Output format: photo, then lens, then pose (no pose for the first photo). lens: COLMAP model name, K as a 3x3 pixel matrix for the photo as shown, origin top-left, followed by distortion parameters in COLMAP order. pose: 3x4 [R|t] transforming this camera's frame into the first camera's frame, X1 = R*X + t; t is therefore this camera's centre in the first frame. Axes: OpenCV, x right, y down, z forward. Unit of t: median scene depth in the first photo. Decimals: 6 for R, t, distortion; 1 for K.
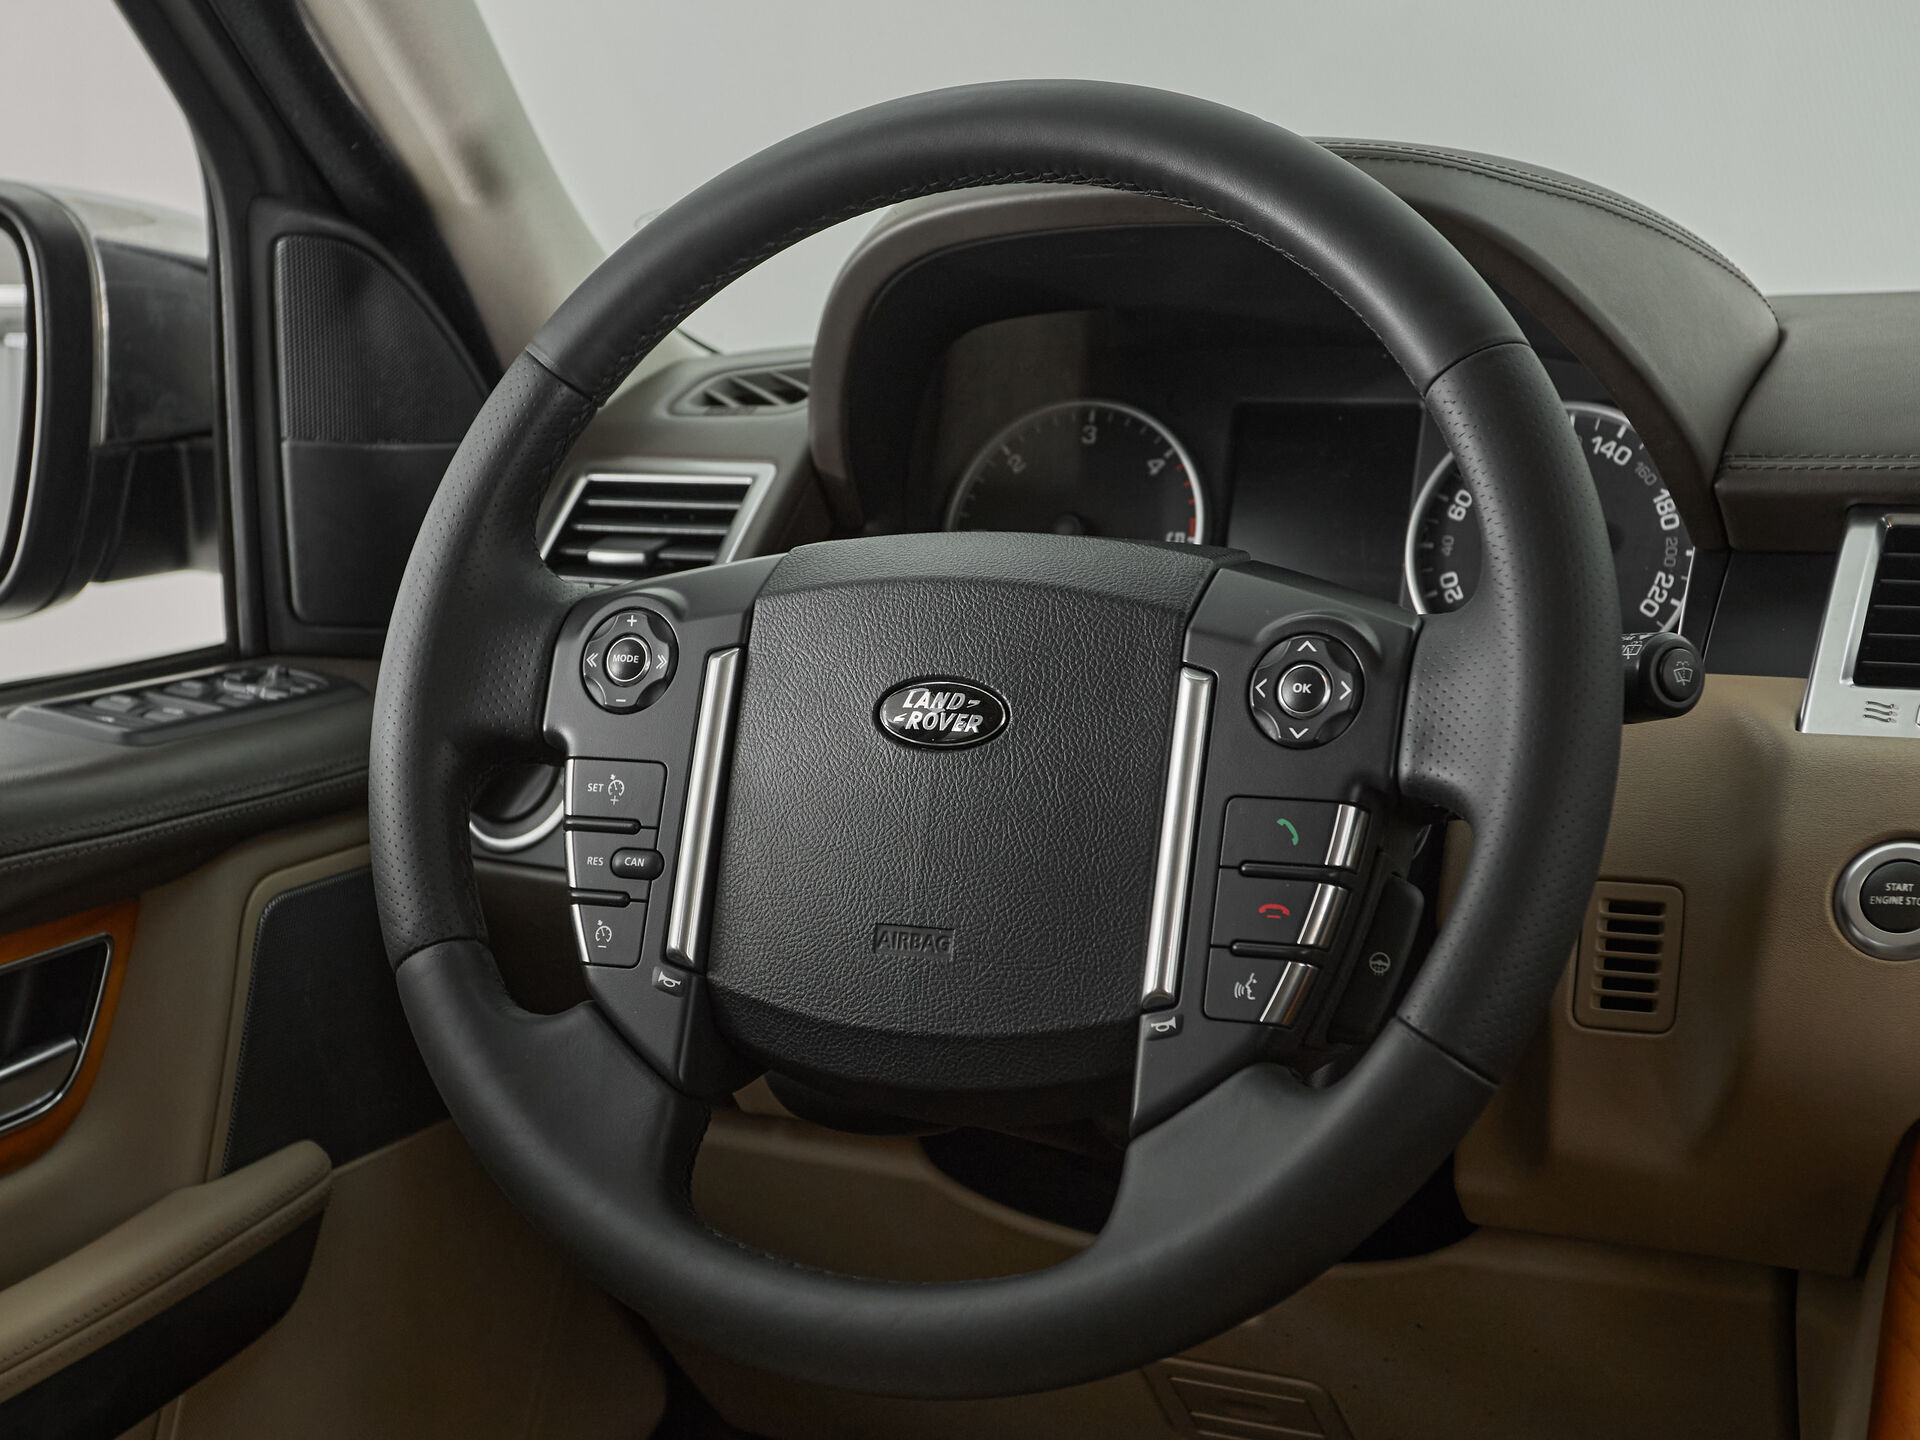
lens RADIAL K [[3537.9, 0, 828.6], [0, 3537.9, 745.2], [0, 0, 1]] dist [0.035924, -0.137335]
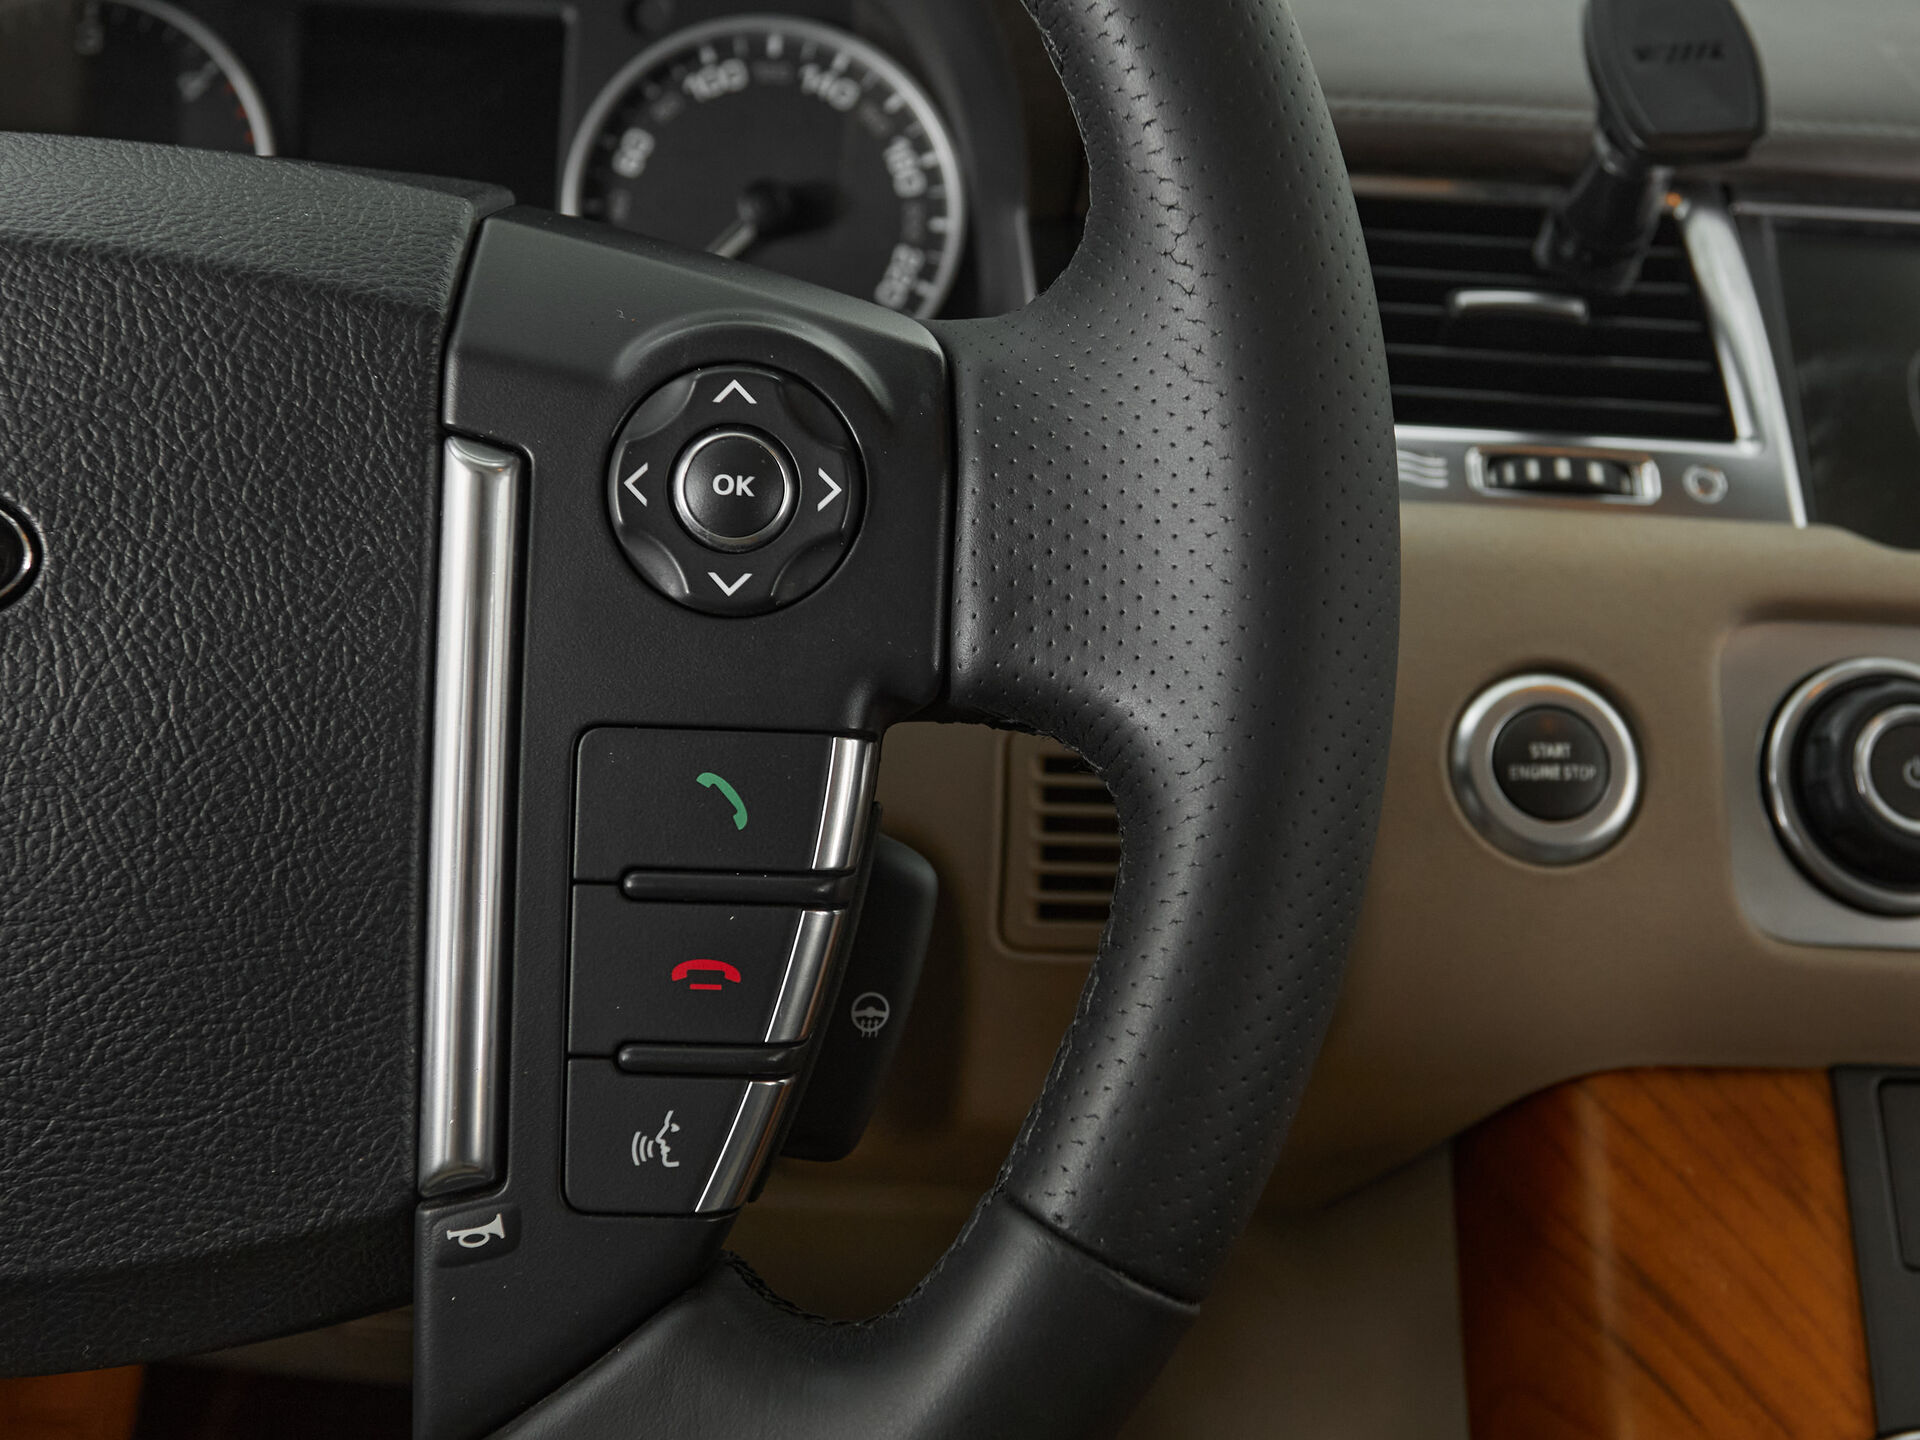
lens RADIAL K [[2040.9, 0, 1025.2], [0, 2040.9, 753.5], [0, 0, 1]] dist [-0.078766, 0.030742]
pose [[0.862523, -0.097006, 0.496633, 0.030145], [-0.000667, 0.981234, 0.192820, -0.031431], [-0.506018, -0.166643, 0.846272, 0.715202]]
